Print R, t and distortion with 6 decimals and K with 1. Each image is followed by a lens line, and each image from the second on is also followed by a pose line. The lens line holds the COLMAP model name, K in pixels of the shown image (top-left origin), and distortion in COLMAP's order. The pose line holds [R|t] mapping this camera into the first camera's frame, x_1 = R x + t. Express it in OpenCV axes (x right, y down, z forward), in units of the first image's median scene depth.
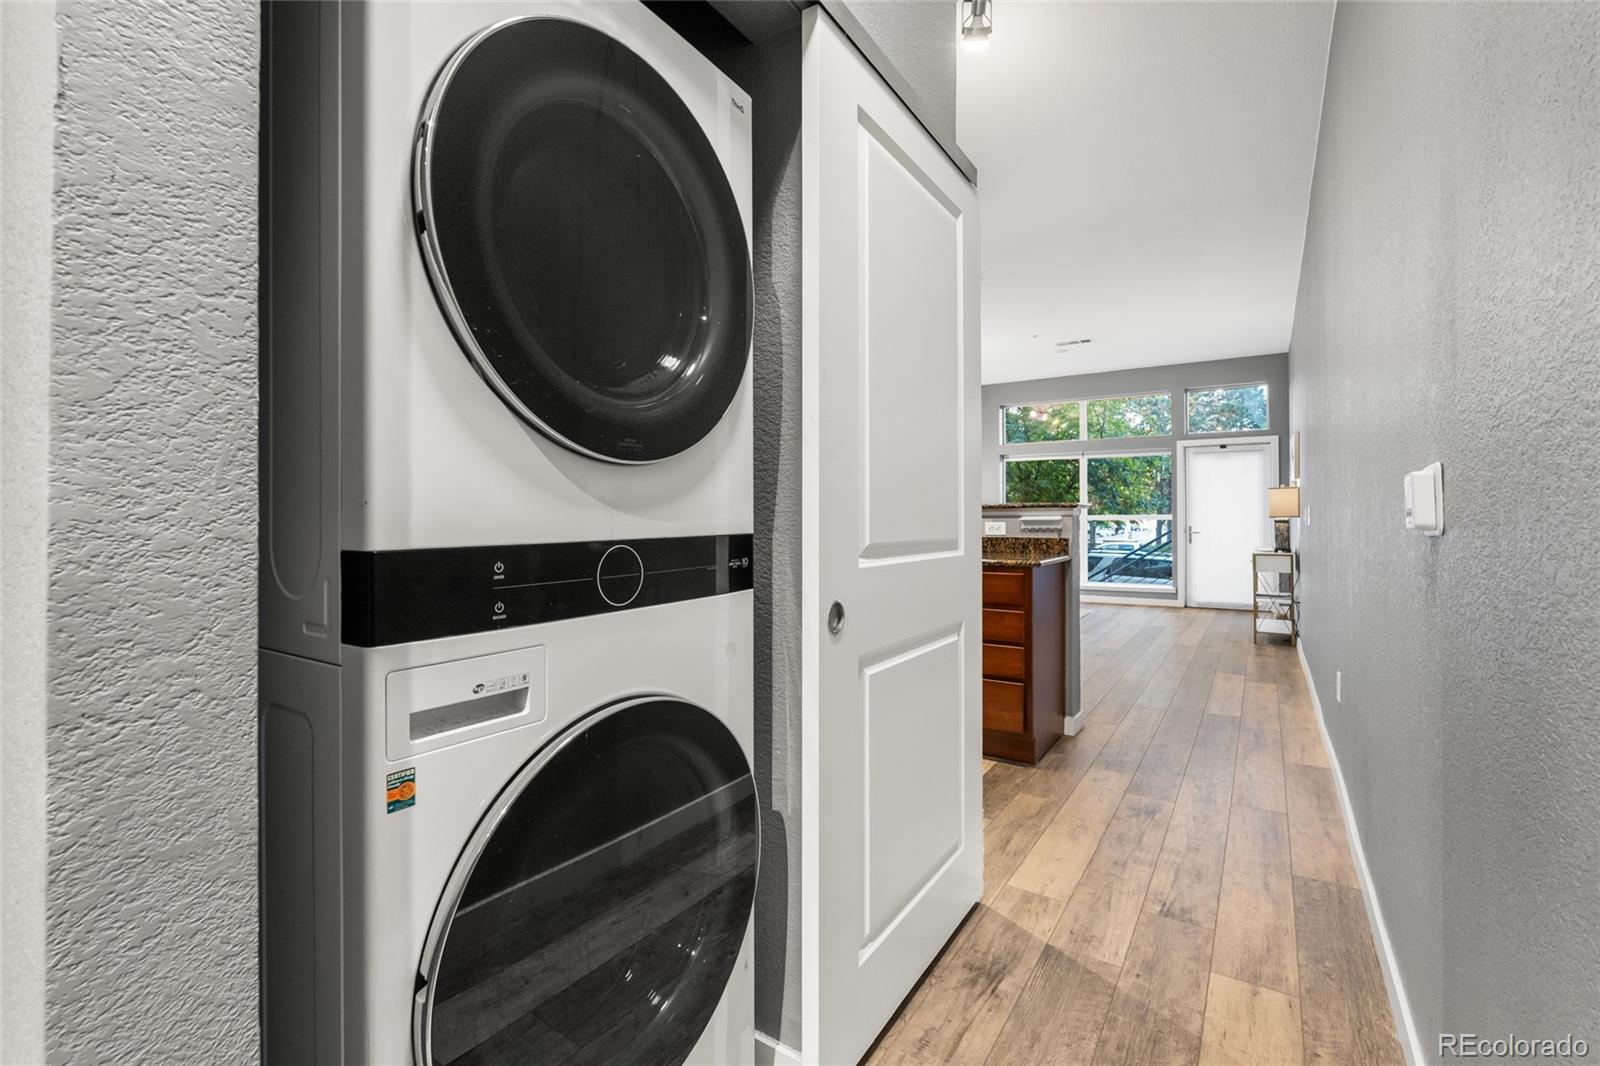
lens RADIAL K [[716.4, 0, 803.2], [0, 716.4, 510.6], [0, 0, 1]] dist [-0.006147, 0.000111]
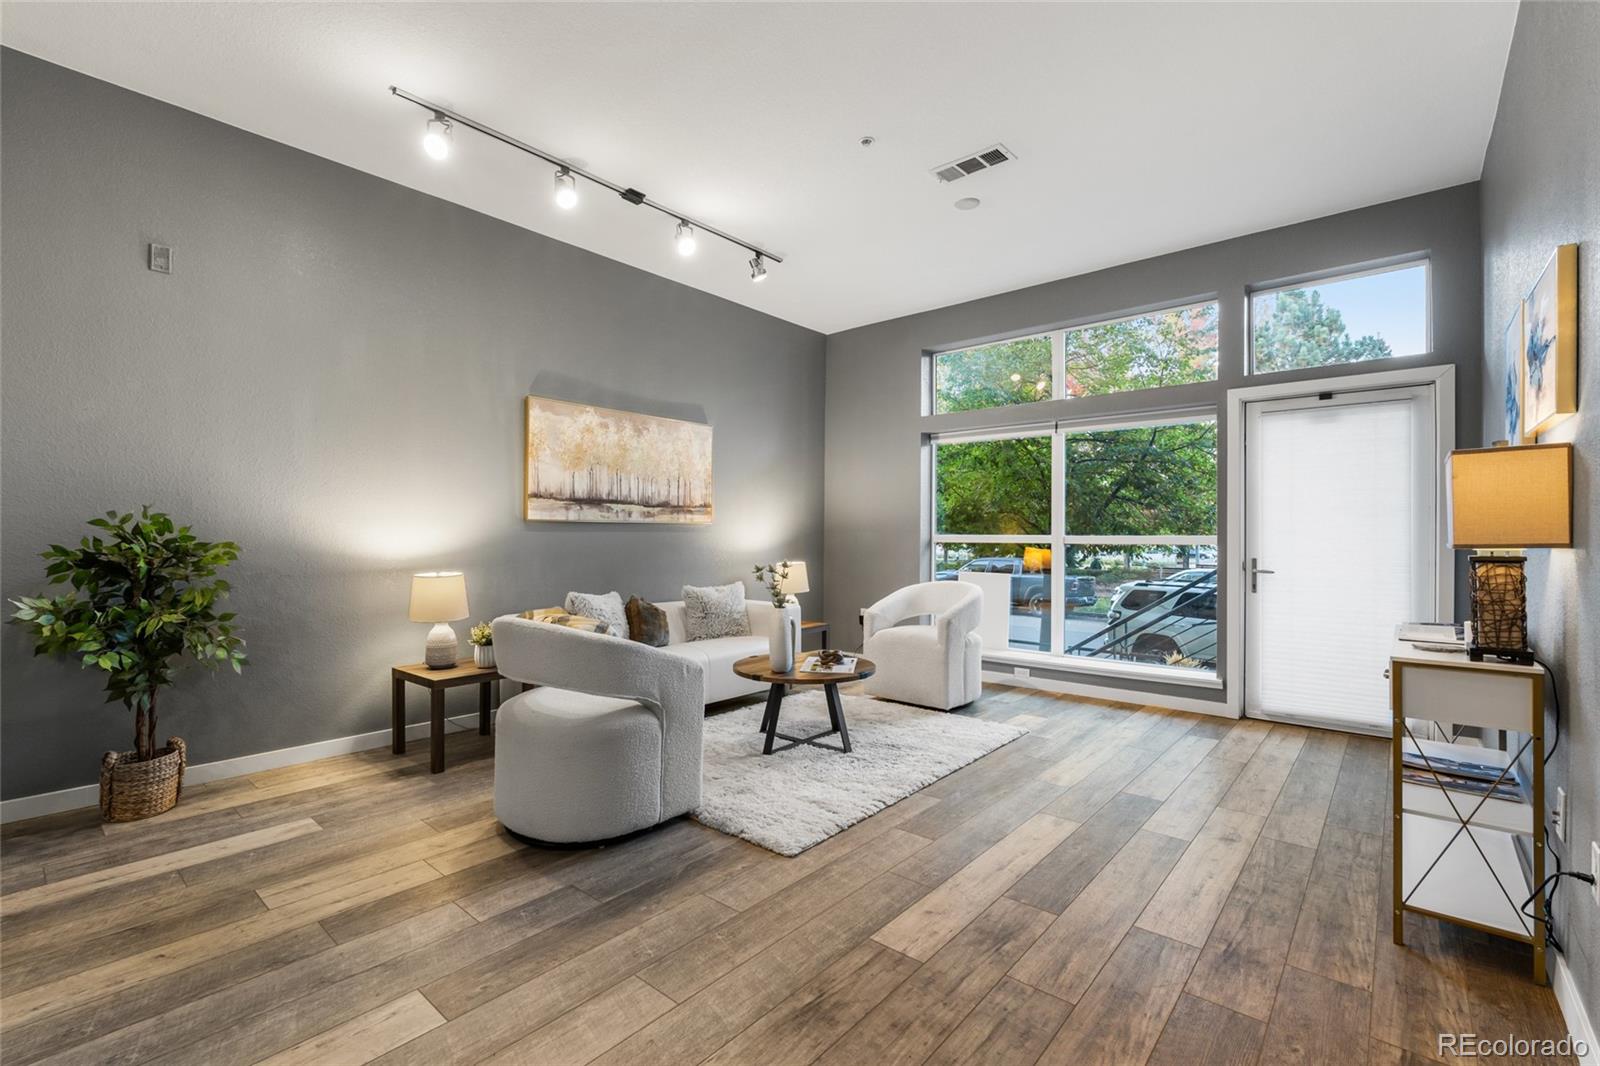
lens RADIAL K [[695.9, 0, 800.7], [0, 695.9, 534.3], [0, 0, 1]] dist [-0.001027, -0.000598]
pose [[0.990002, 0.004686, -0.140973, 0.303754], [-0.003493, 0.999956, 0.008714, 0.001346], [0.141008, -0.008135, 0.989975, 0.485059]]
